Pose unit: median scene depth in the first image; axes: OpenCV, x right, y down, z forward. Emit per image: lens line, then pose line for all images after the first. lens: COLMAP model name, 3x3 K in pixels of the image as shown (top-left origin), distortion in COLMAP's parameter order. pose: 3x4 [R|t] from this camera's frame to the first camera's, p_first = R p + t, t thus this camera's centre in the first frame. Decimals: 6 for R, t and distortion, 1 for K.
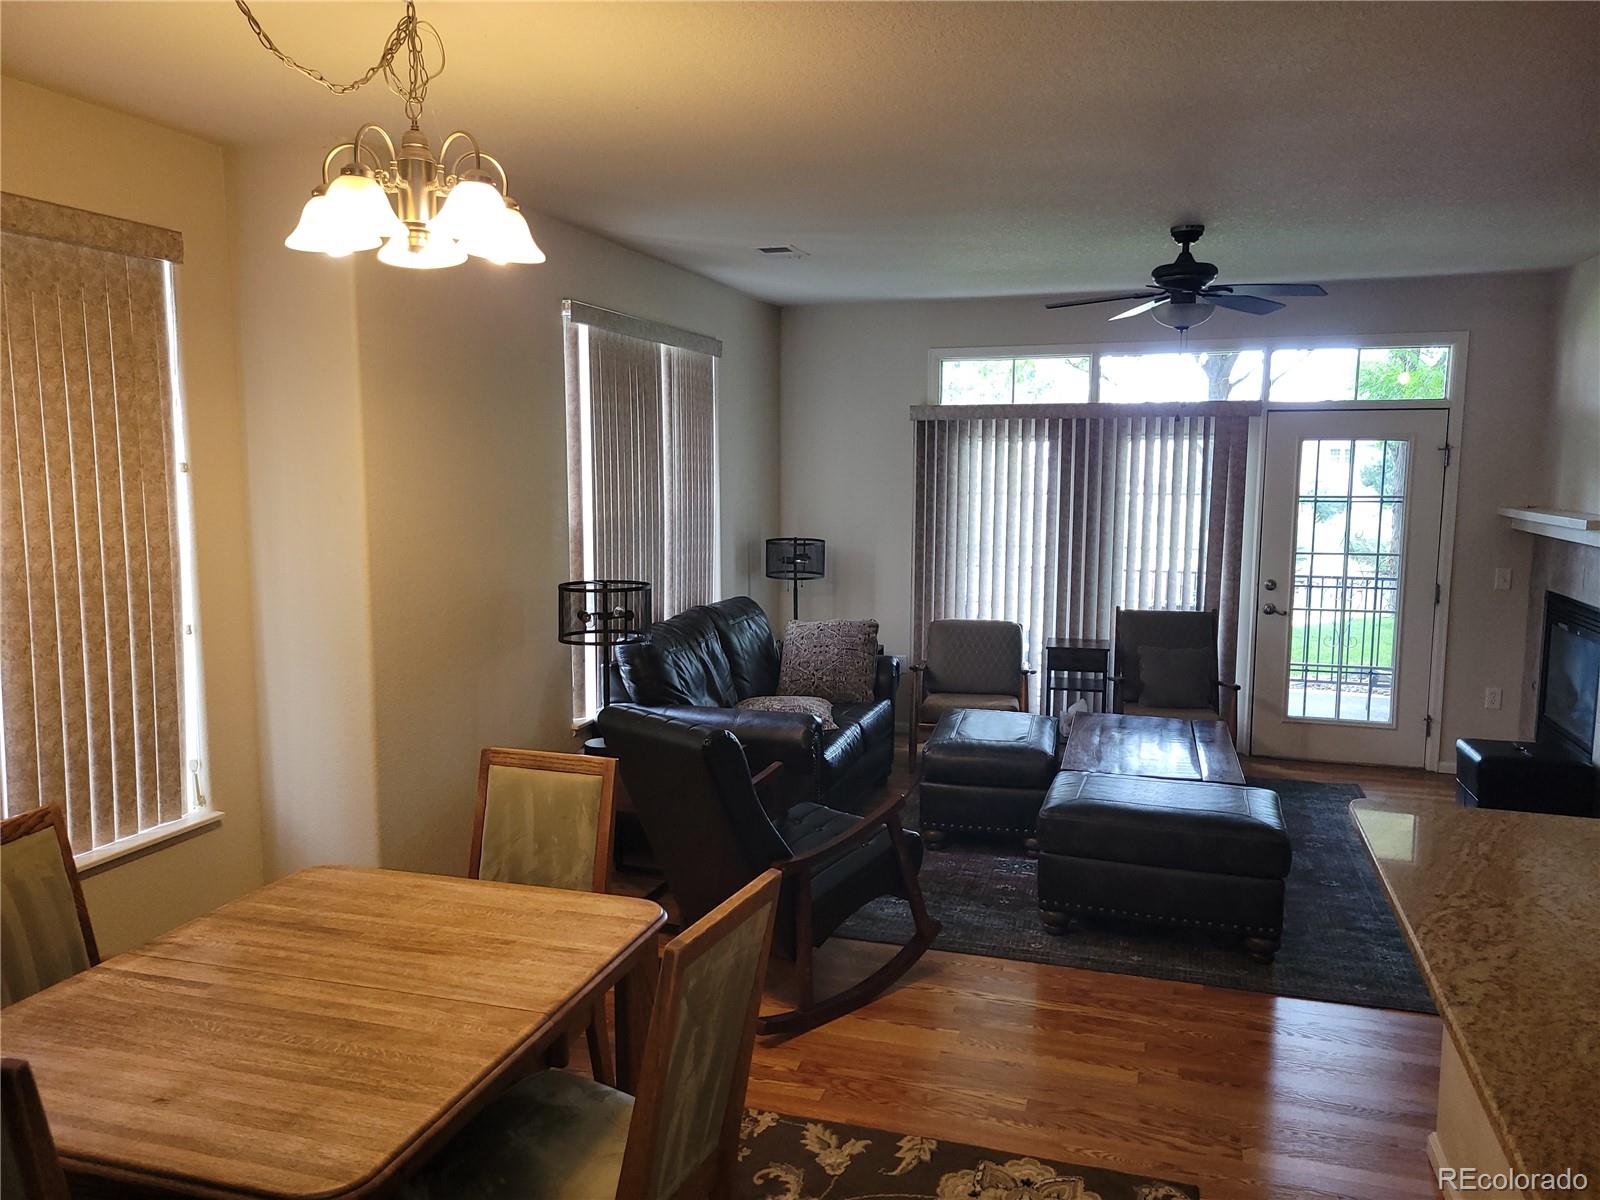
lens RADIAL K [[1185.0, 0, 800.0], [0, 1185.0, 600.0], [0, 0, 1]] dist [0.002729, -0.000754]
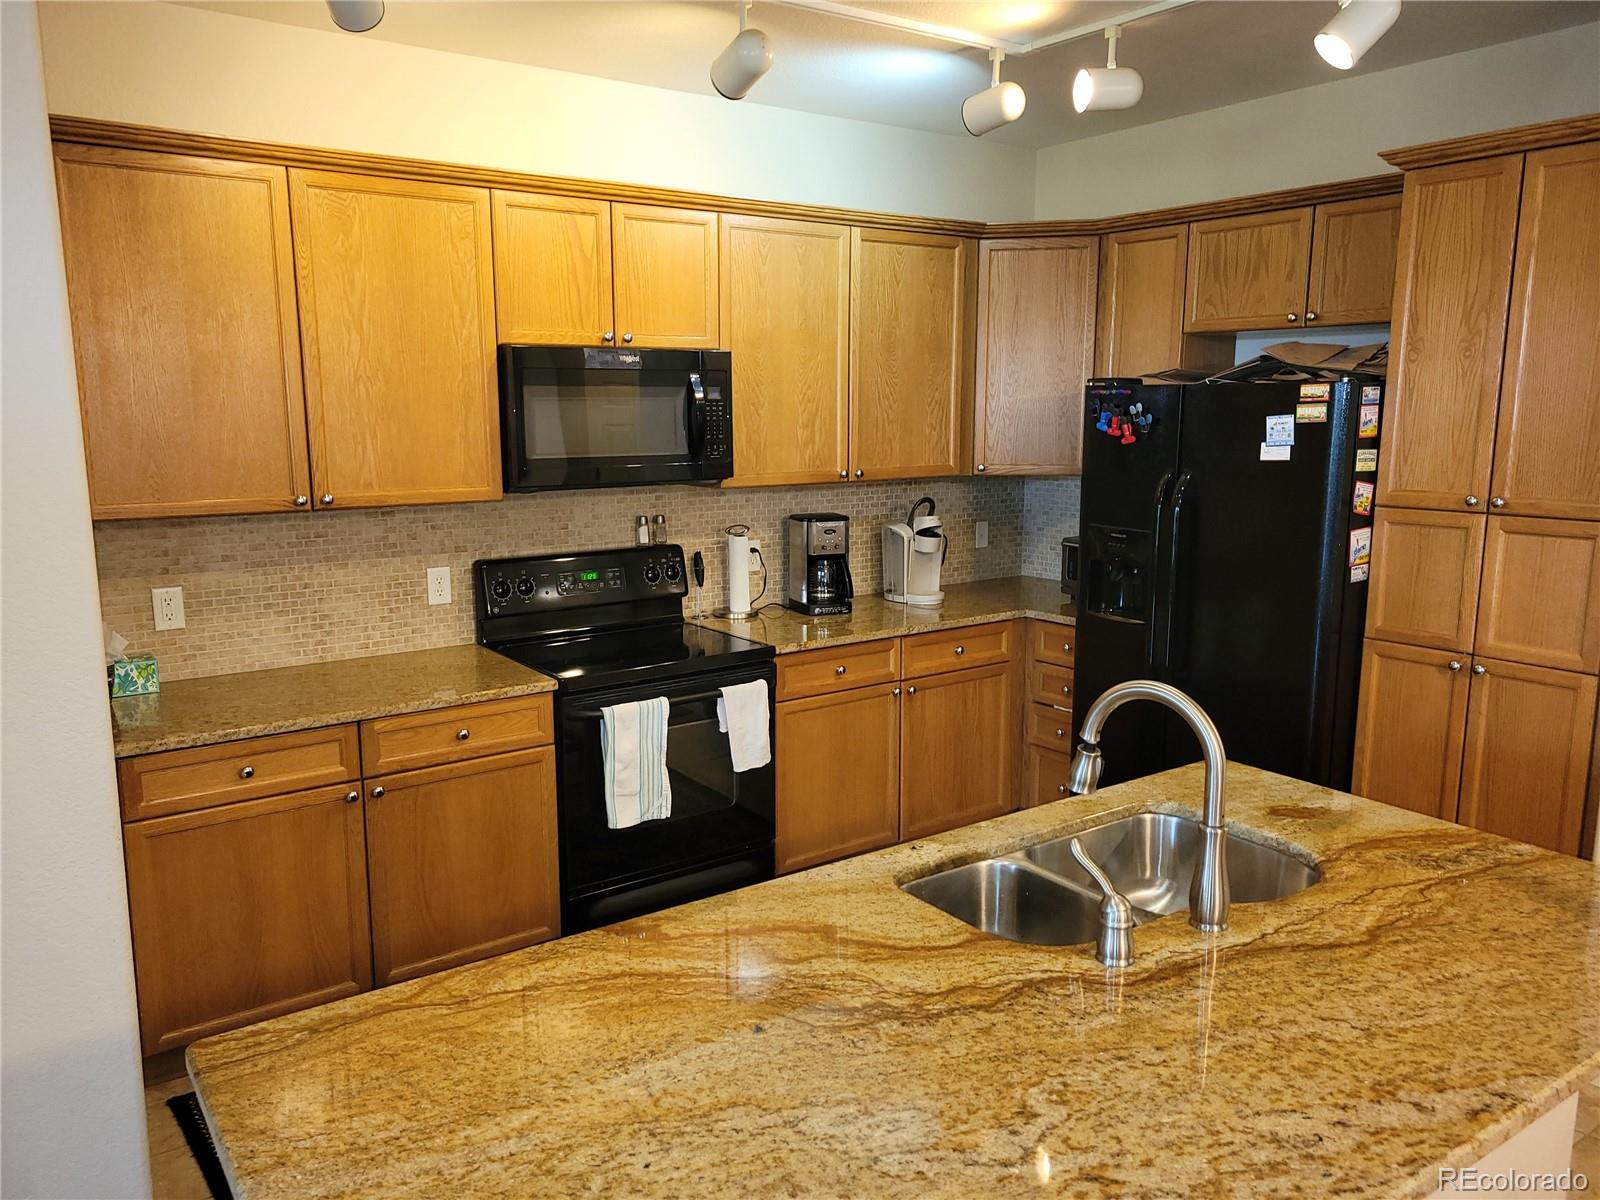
lens RADIAL K [[1195.1, 0, 789.3], [0, 1195.1, 593.0], [0, 0, 1]] dist [0.051070, -0.033097]
pose [[-0.798404, -0.106394, 0.592648, 0.273522], [0.067106, 0.962410, 0.263180, -0.097208], [-0.598371, 0.249894, -0.761252, 0.958664]]
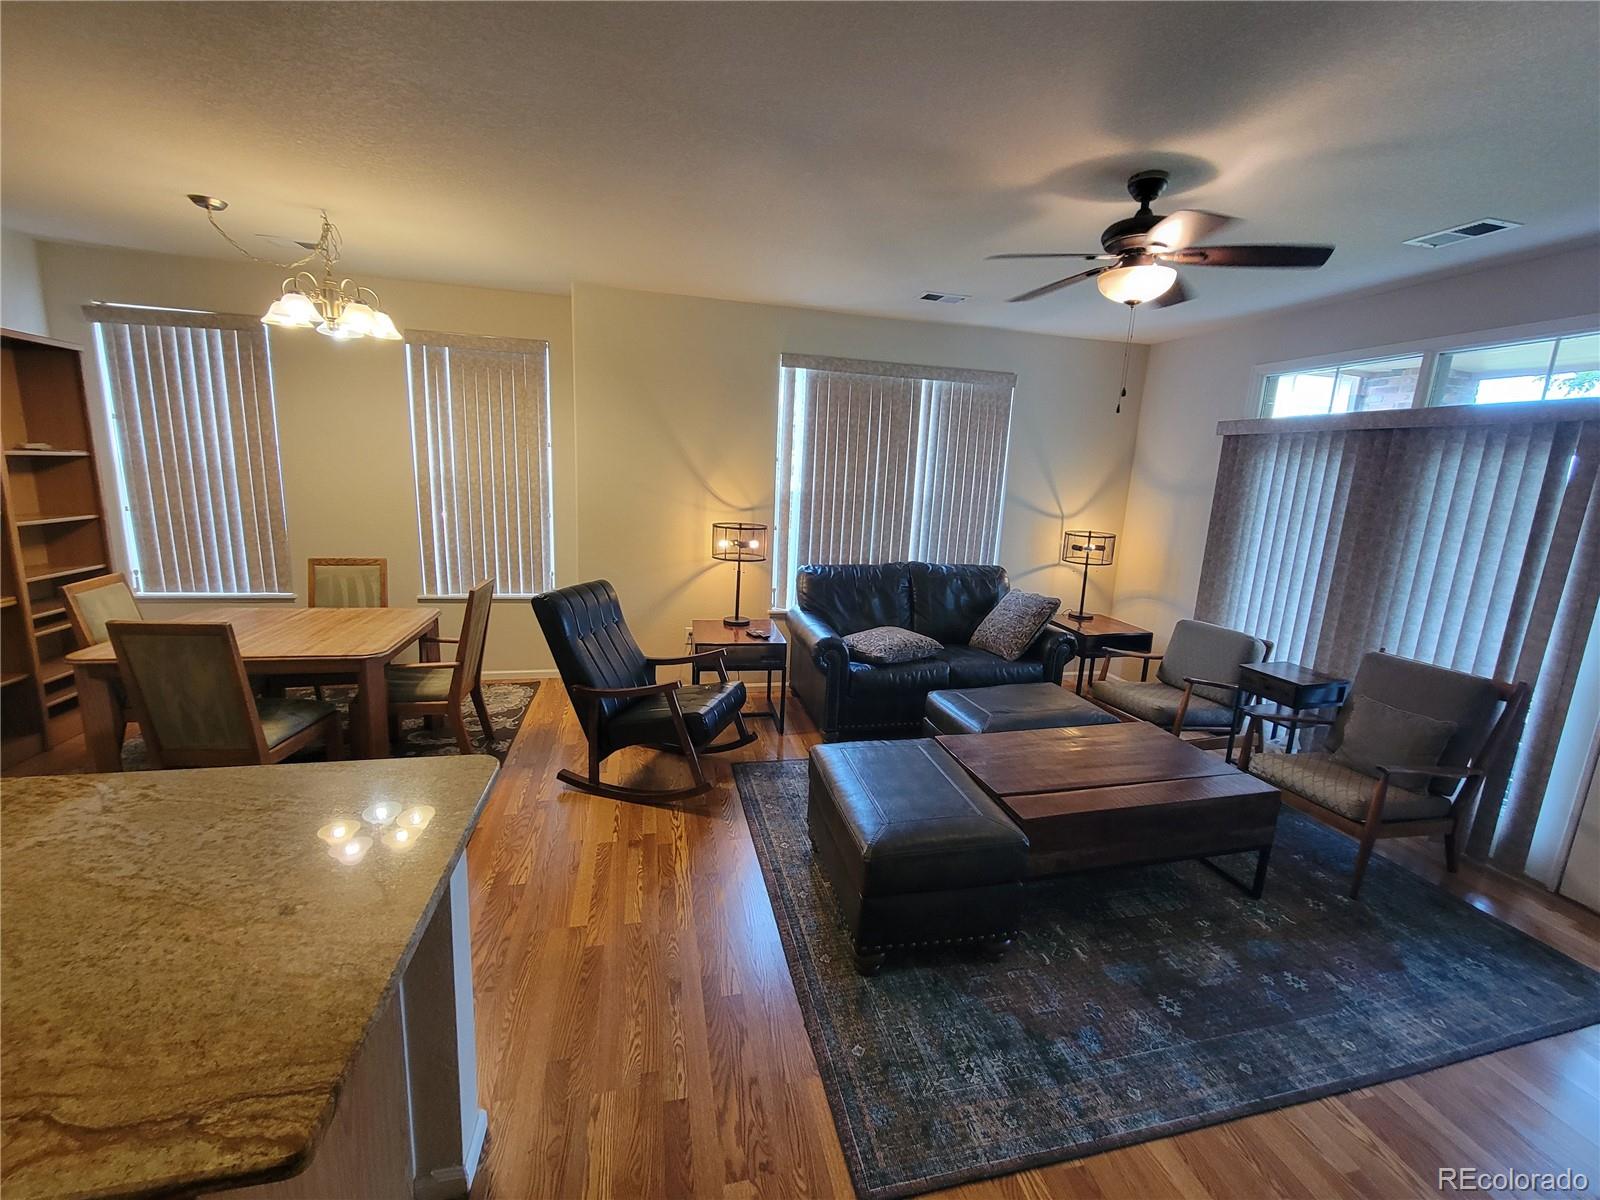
lens RADIAL K [[651.9, 0, 804.3], [0, 651.9, 590.6], [0, 0, 1]] dist [0.000197, -0.000322]
pose [[0.509412, 0.181535, -0.841157, 0.911487], [-0.147442, 0.981453, 0.122520, -0.065161], [0.847797, 0.061609, 0.526730, 0.812131]]
